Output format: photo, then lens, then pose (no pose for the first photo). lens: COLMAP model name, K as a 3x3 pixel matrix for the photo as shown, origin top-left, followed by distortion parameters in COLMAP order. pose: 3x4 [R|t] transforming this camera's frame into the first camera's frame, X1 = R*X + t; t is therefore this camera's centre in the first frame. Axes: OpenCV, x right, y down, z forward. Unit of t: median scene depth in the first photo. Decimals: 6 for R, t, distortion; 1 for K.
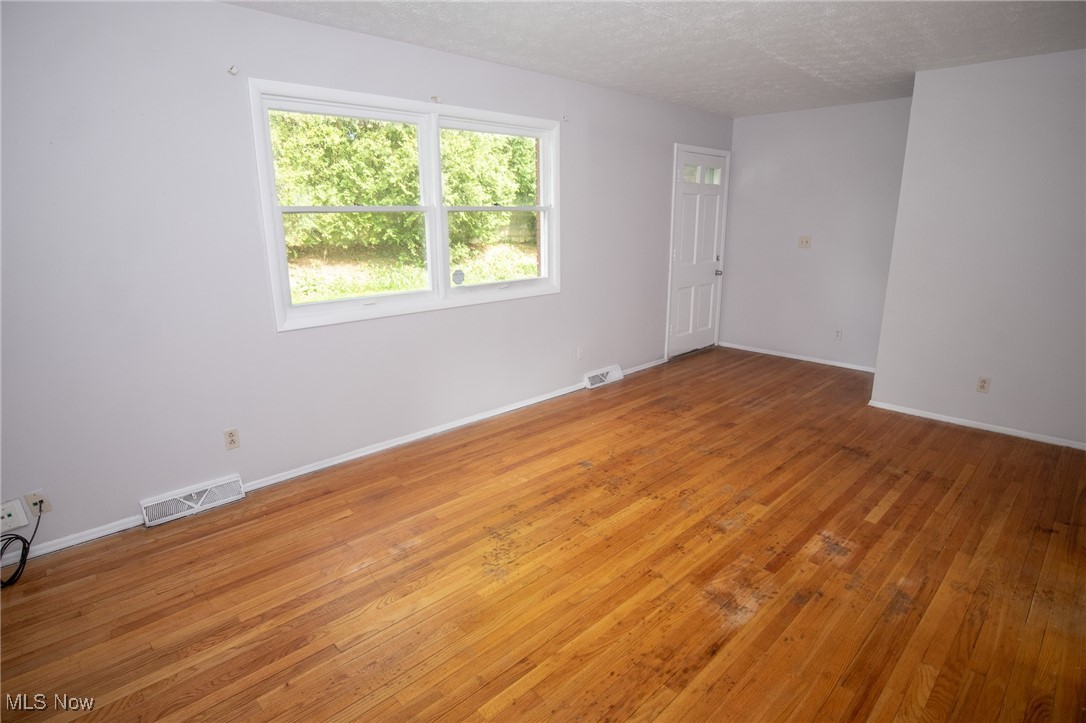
lens RADIAL K [[579.4, 0, 543.0], [0, 579.4, 361.5], [0, 0, 1]] dist [-0.054674, 0.016435]
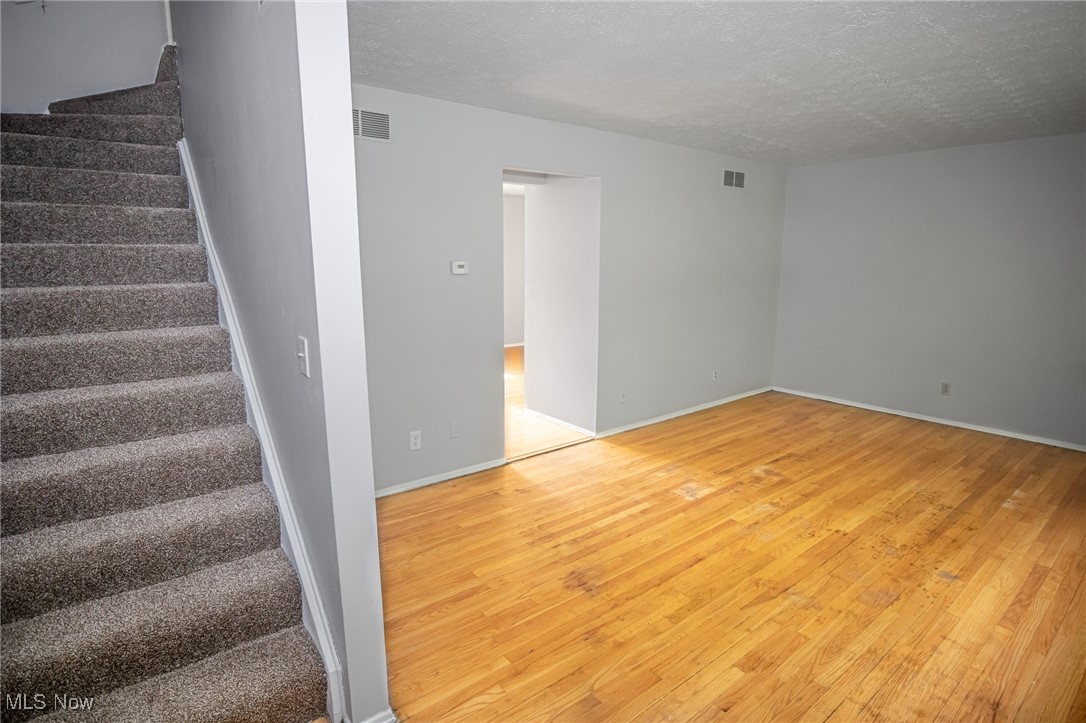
lens RADIAL K [[540.1, 0, 538.5], [0, 540.1, 375.2], [0, 0, 1]] dist [-0.036874, 0.011223]
pose [[-0.992756, -0.022086, 0.118097, 0.623145], [0.033312, 0.893818, 0.447191, -0.468976], [-0.115434, 0.447885, -0.886608, 1.783568]]
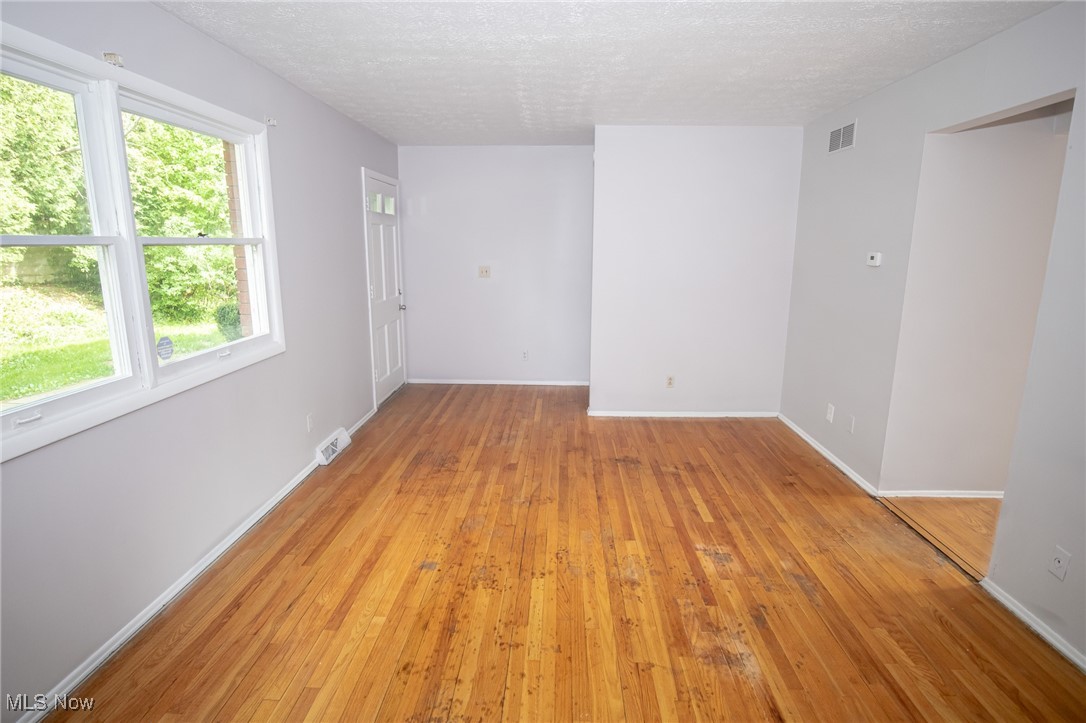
lens RADIAL K [[562.4, 0, 552.6], [0, 562.4, 361.4], [0, 0, 1]] dist [-0.054910, 0.019030]
pose [[0.714445, -0.134354, 0.686671, -0.322744], [0.163697, 0.986251, 0.022652, -0.095020], [-0.680273, 0.096222, 0.726616, 0.348466]]
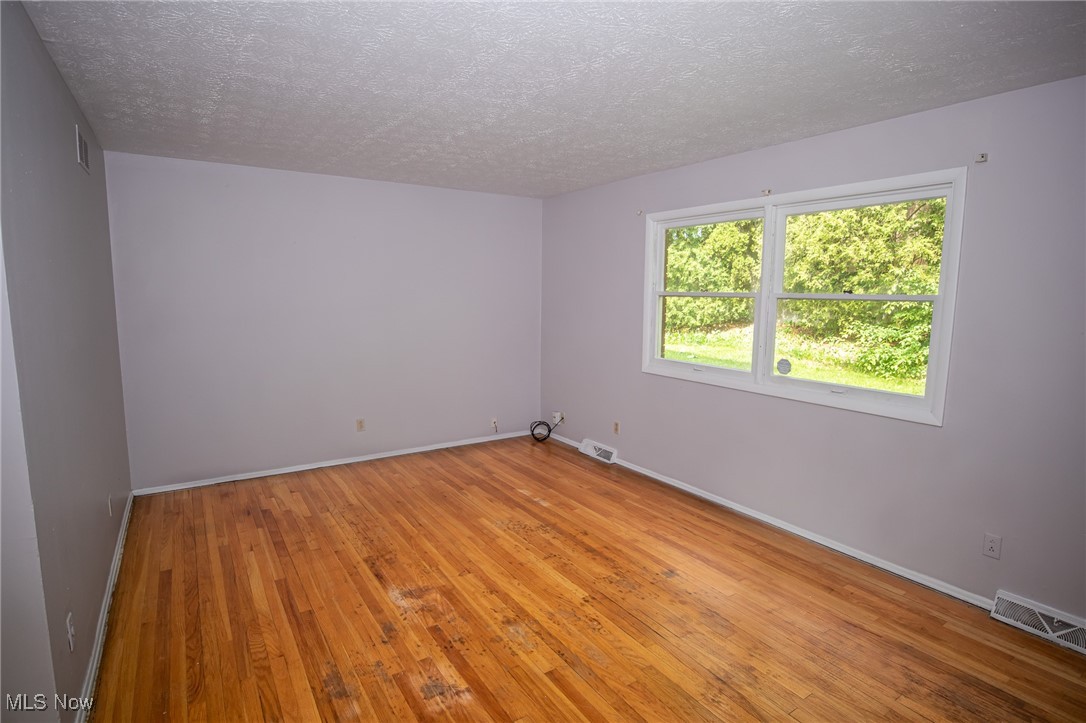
lens RADIAL K [[556.6, 0, 537.2], [0, 556.6, 360.9], [0, 0, 1]] dist [-0.049410, 0.016233]
pose [[-0.202506, 0.124282, -0.971363, 1.017254], [-0.249934, 0.952505, 0.173975, -0.264588], [0.946850, 0.278008, -0.161826, 0.953828]]
